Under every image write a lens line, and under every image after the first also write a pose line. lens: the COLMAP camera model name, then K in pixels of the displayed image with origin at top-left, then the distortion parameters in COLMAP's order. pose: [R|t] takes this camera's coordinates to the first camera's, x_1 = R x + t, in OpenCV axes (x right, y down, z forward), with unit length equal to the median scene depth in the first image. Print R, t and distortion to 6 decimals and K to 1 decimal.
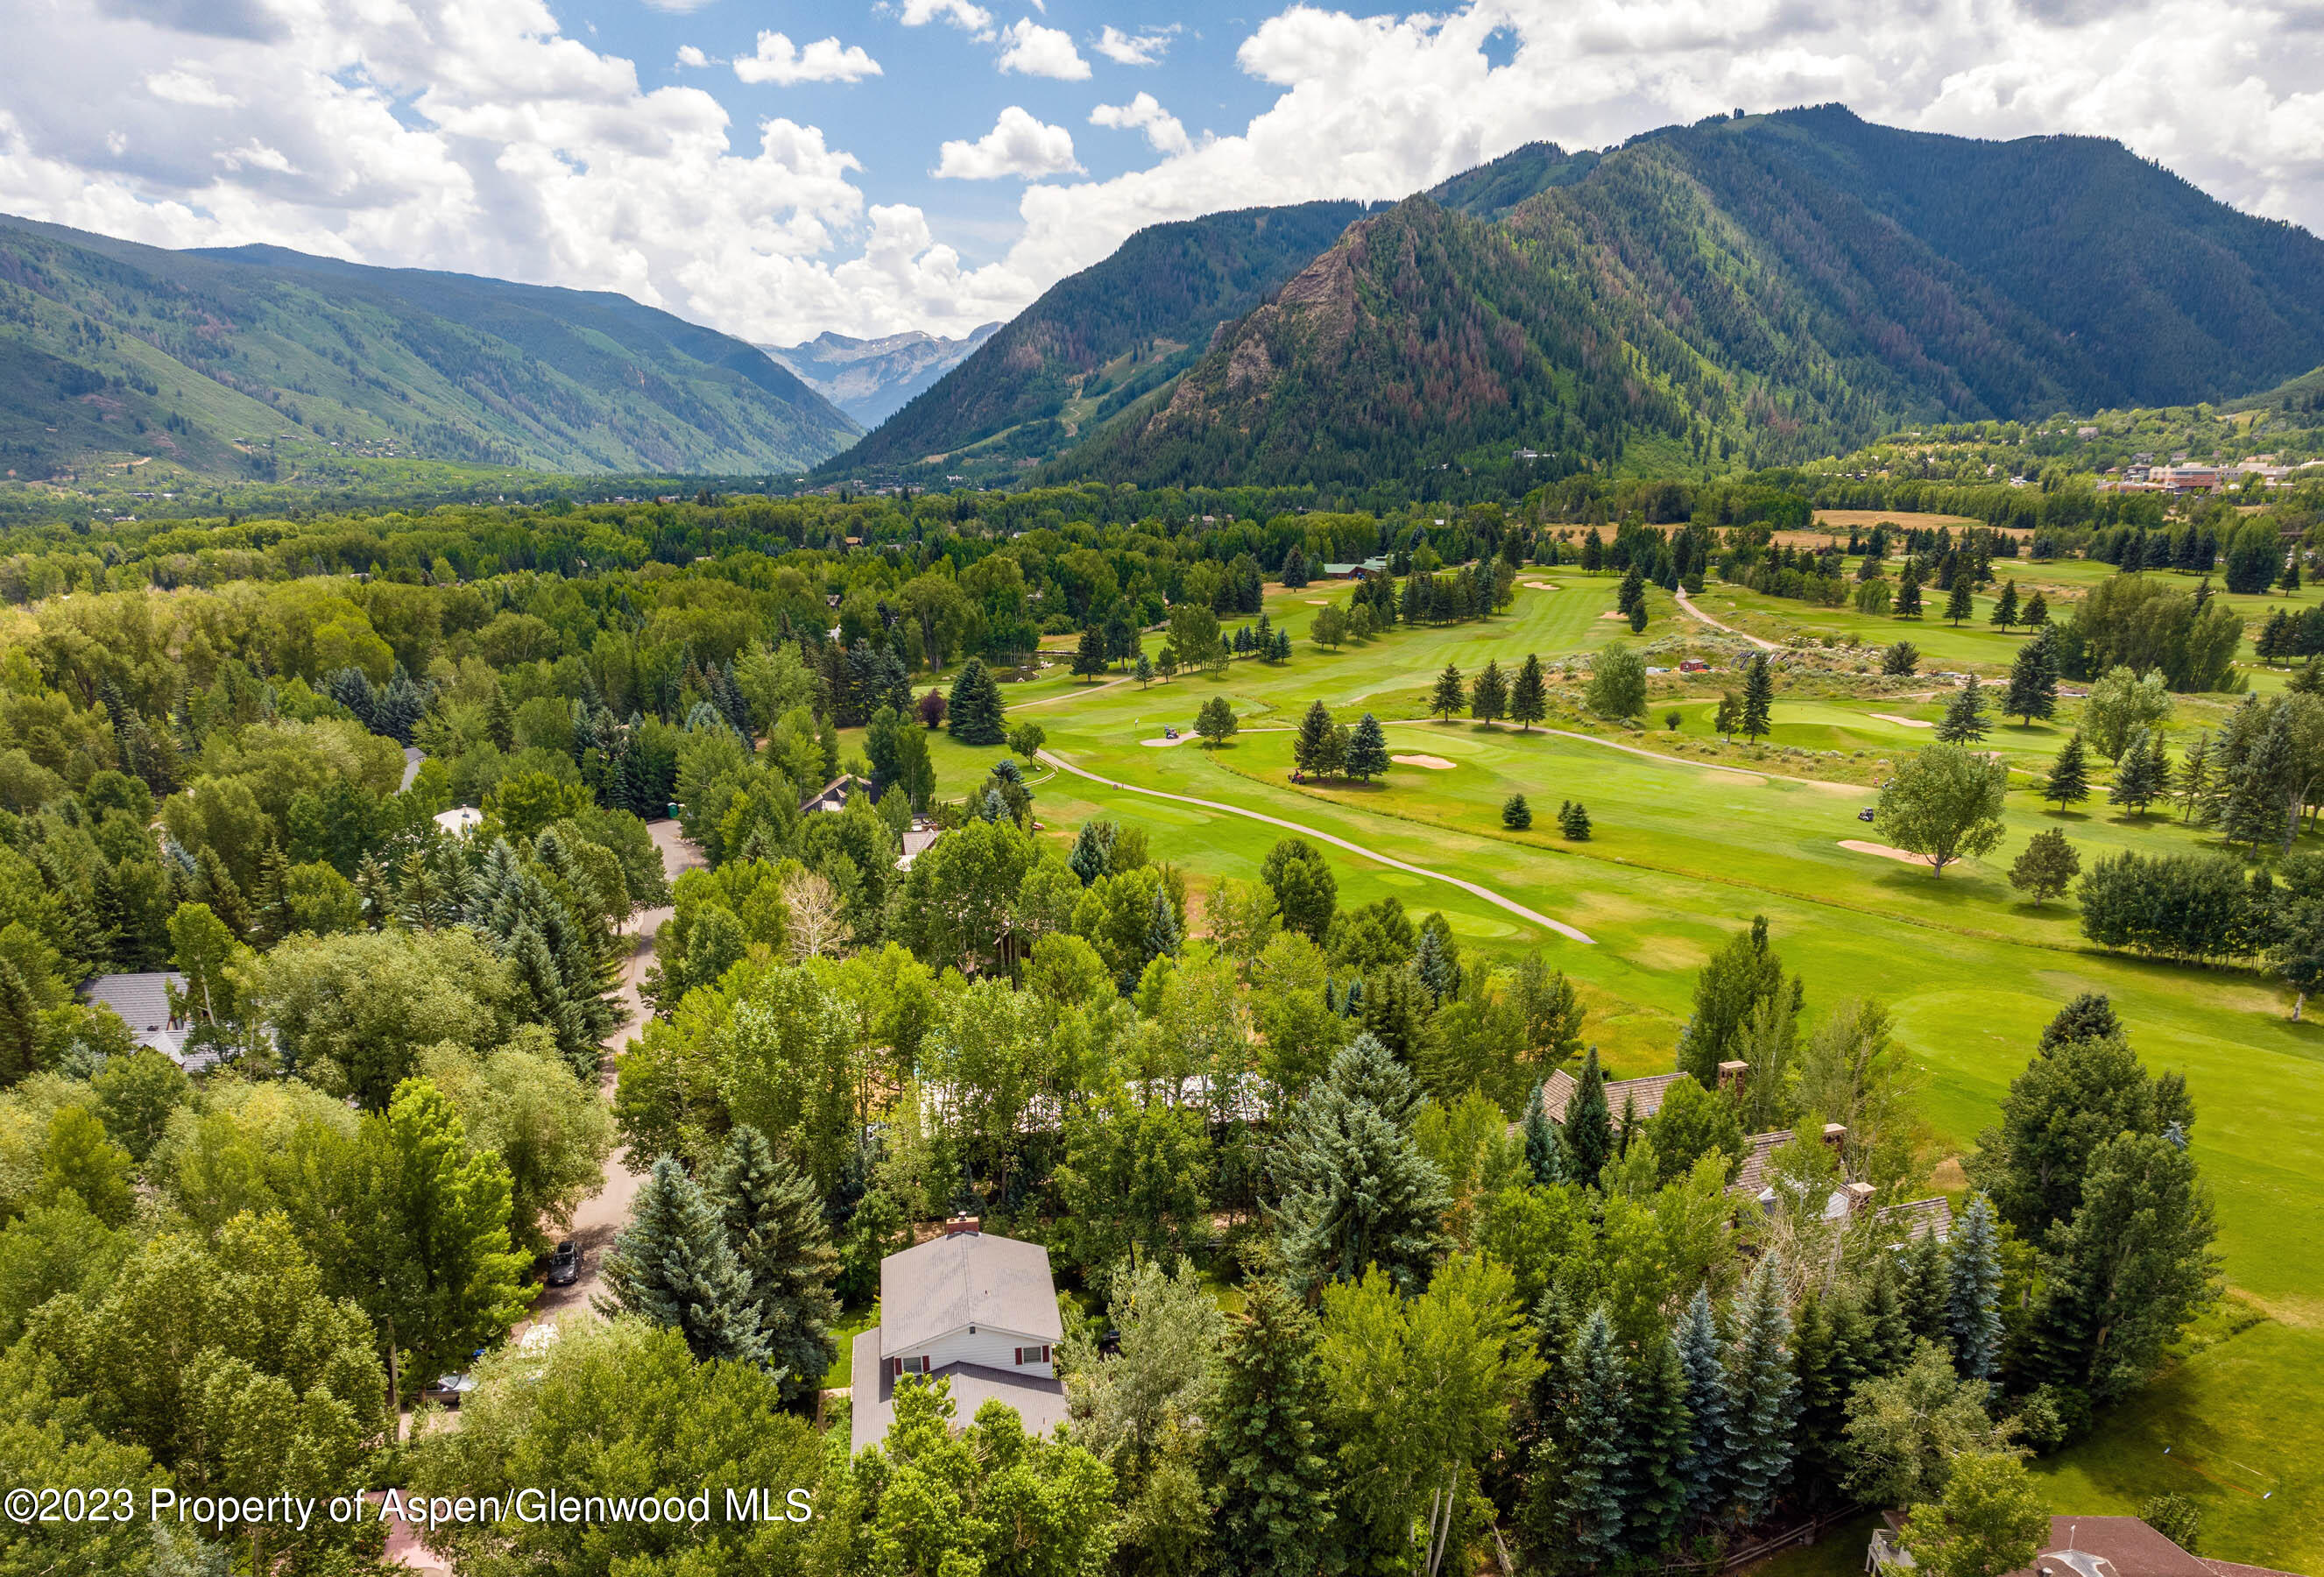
lens RADIAL K [[1685.0, 0, 1170.6], [0, 1685.0, 1073.6], [0, 0, 1]] dist [-0.009561, 0.013700]
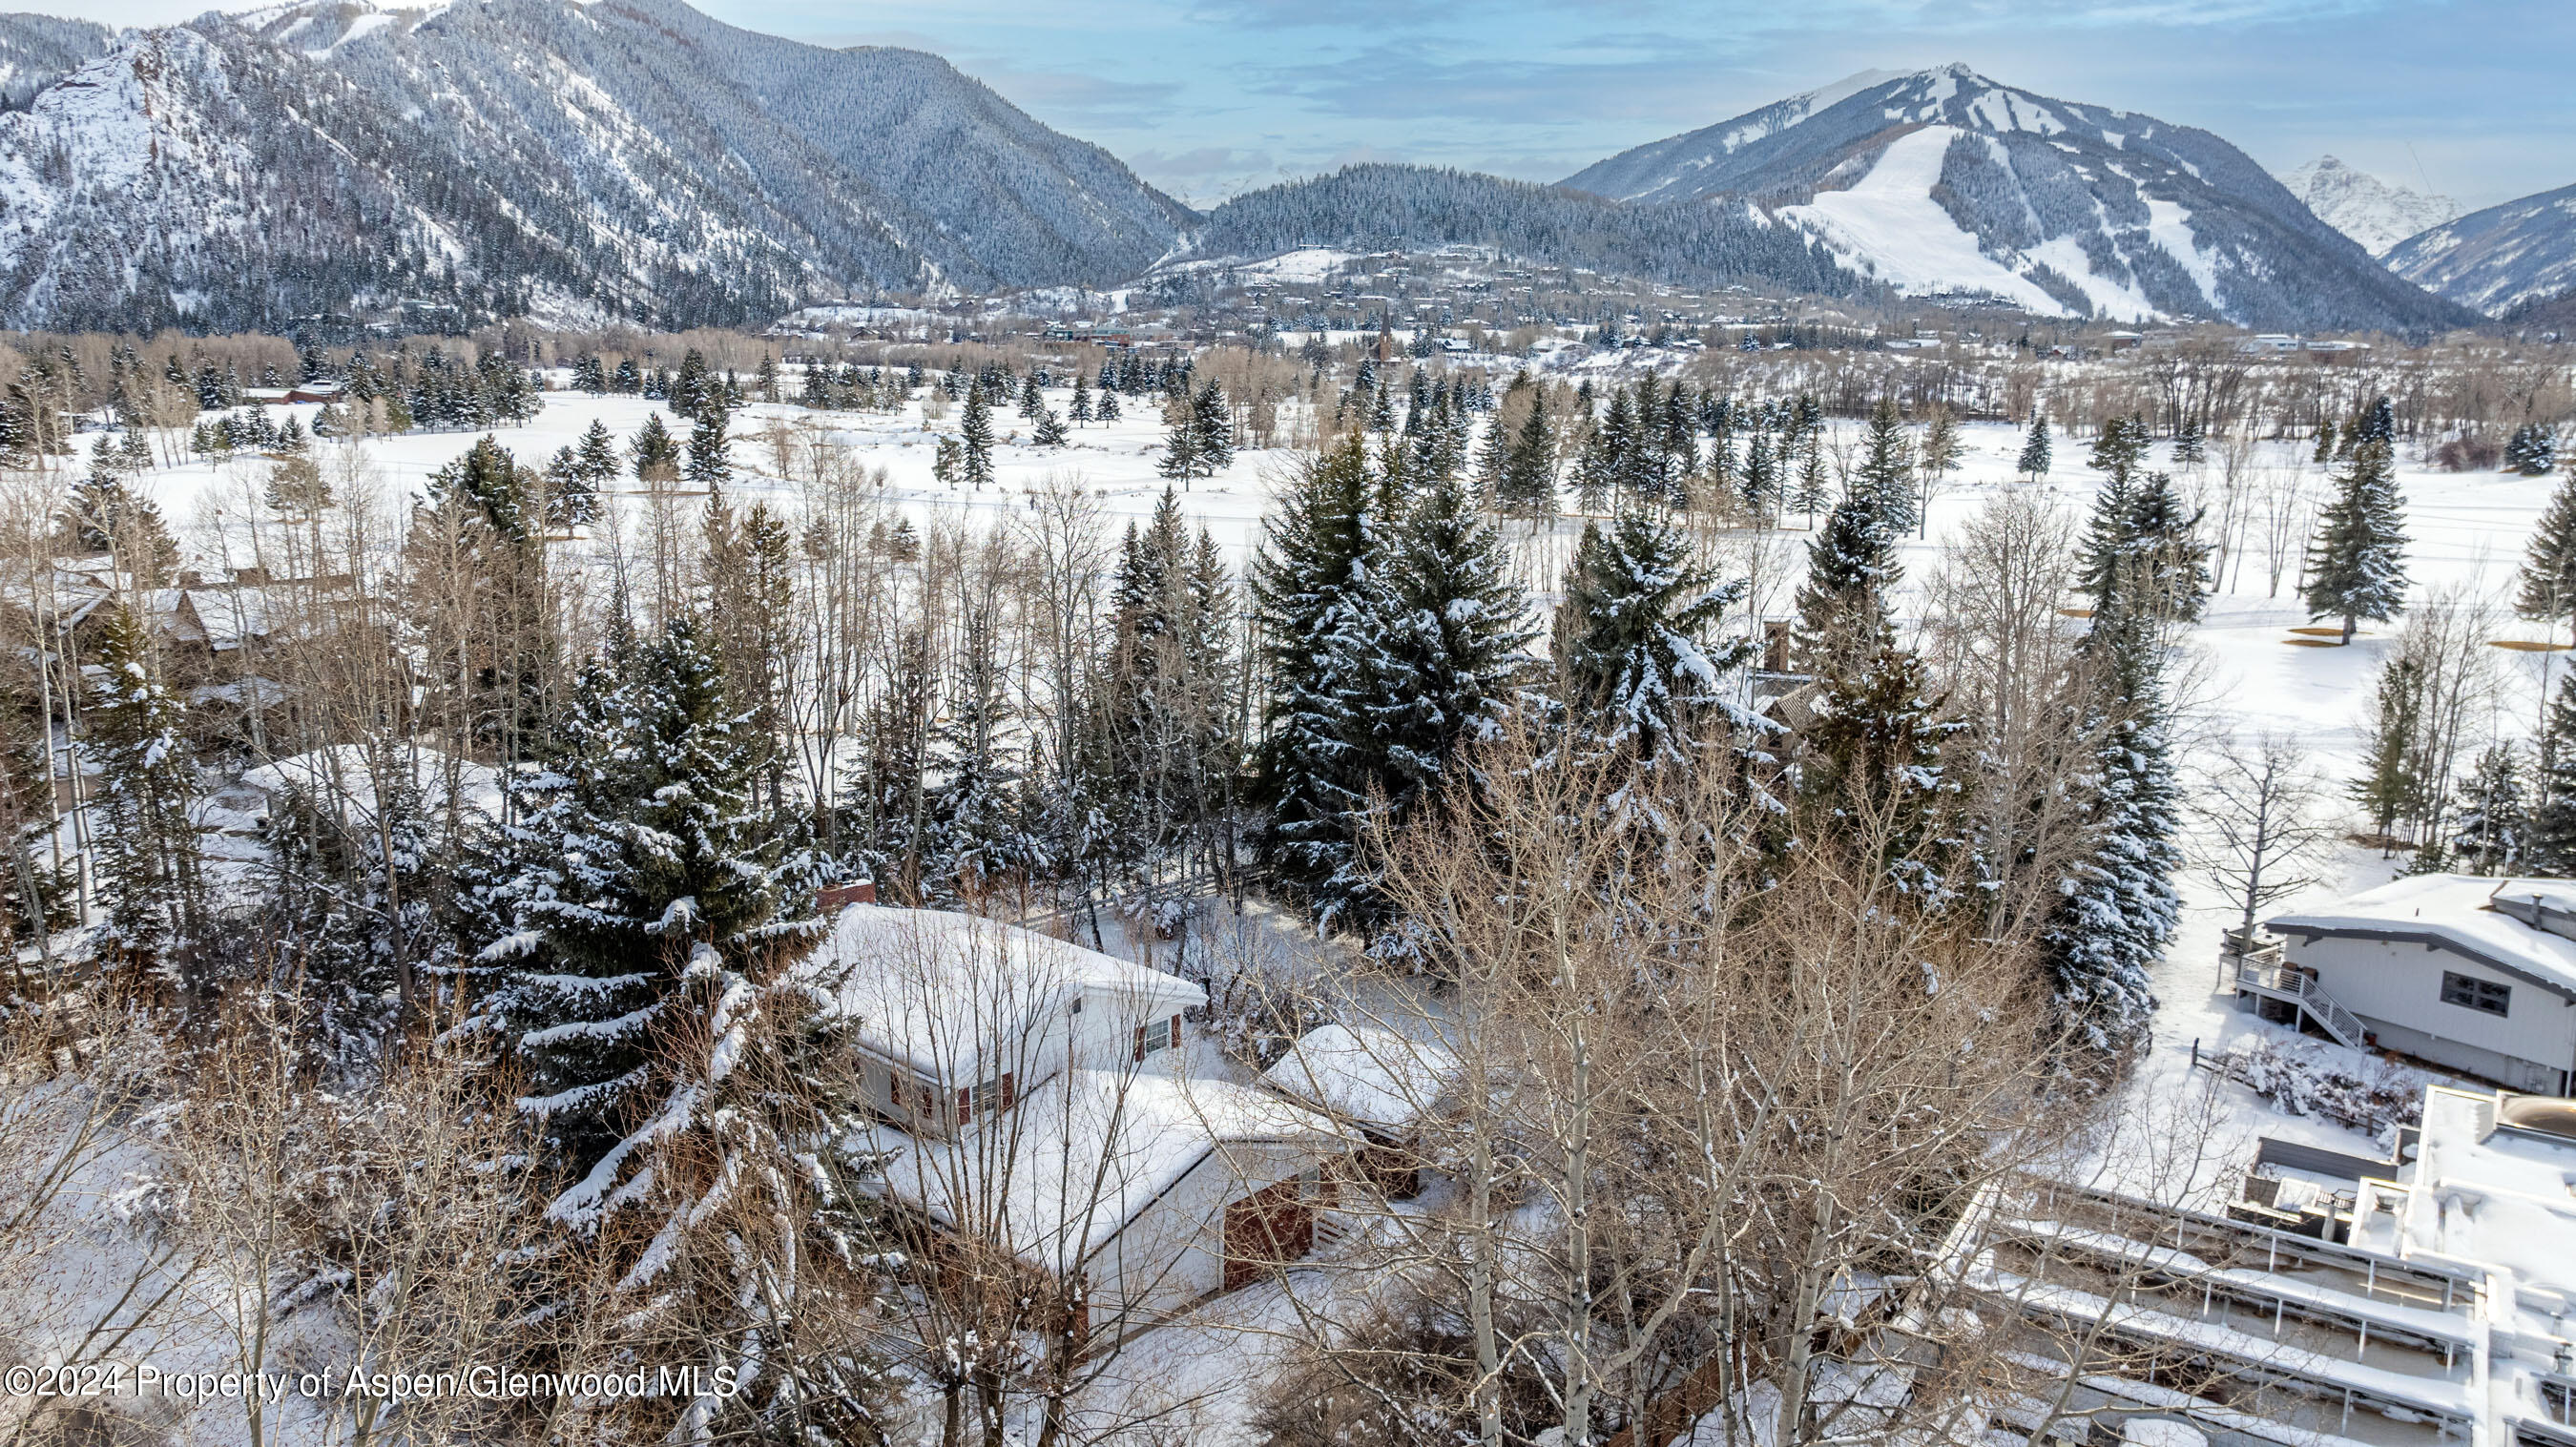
lens RADIAL K [[1840.2, 0, 1282.8], [0, 1840.2, 726.5], [0, 0, 1]] dist [-0.026764, 0.035465]
pose [[0.782299, -0.098473, 0.615070, -0.290685], [0.193780, 0.976902, -0.090063, 0.092037], [-0.591994, 0.189645, 0.783312, 0.344429]]
